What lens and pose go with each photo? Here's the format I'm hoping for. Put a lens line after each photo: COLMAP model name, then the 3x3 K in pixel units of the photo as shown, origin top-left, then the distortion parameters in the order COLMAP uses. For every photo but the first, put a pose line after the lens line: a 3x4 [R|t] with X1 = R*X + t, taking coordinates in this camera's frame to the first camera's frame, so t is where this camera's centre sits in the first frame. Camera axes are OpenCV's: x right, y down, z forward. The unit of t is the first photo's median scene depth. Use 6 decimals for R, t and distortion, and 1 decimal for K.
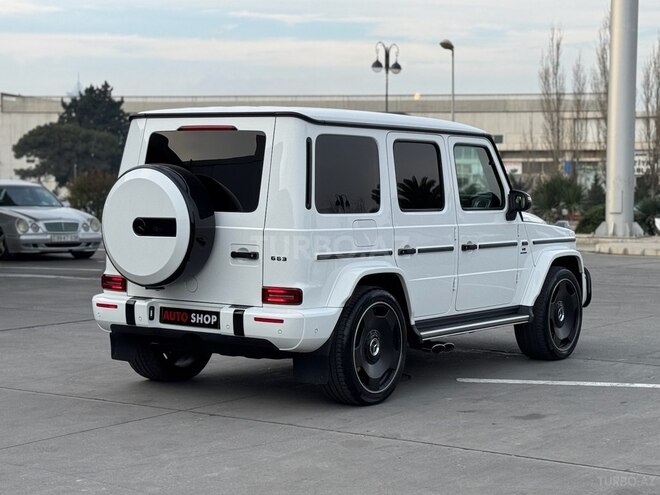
lens RADIAL K [[1355.9, 0, 325.0], [0, 1355.9, 248.0], [0, 0, 1]] dist [0.147527, 0.000000]
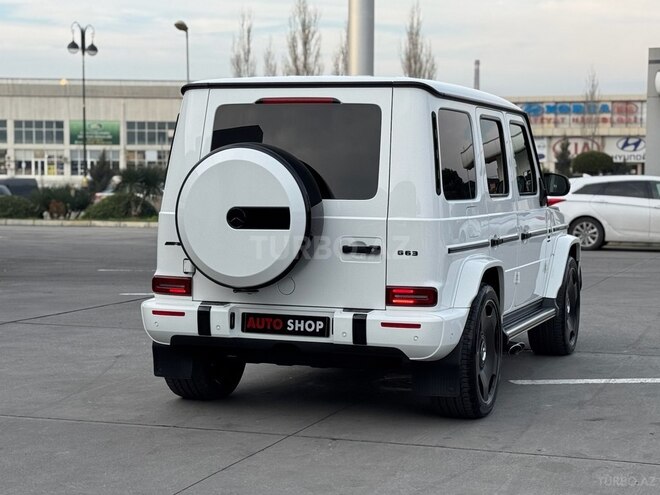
lens RADIAL K [[1355.9, 0, 331.3], [0, 1355.9, 246.7], [0, 0, 1]] dist [0.147527, 0.000000]
pose [[0.966566, -0.018121, 0.255775, -0.282098], [0.015885, 0.999815, 0.010807, -0.005823], [-0.255924, -0.006382, 0.966676, 0.172636]]
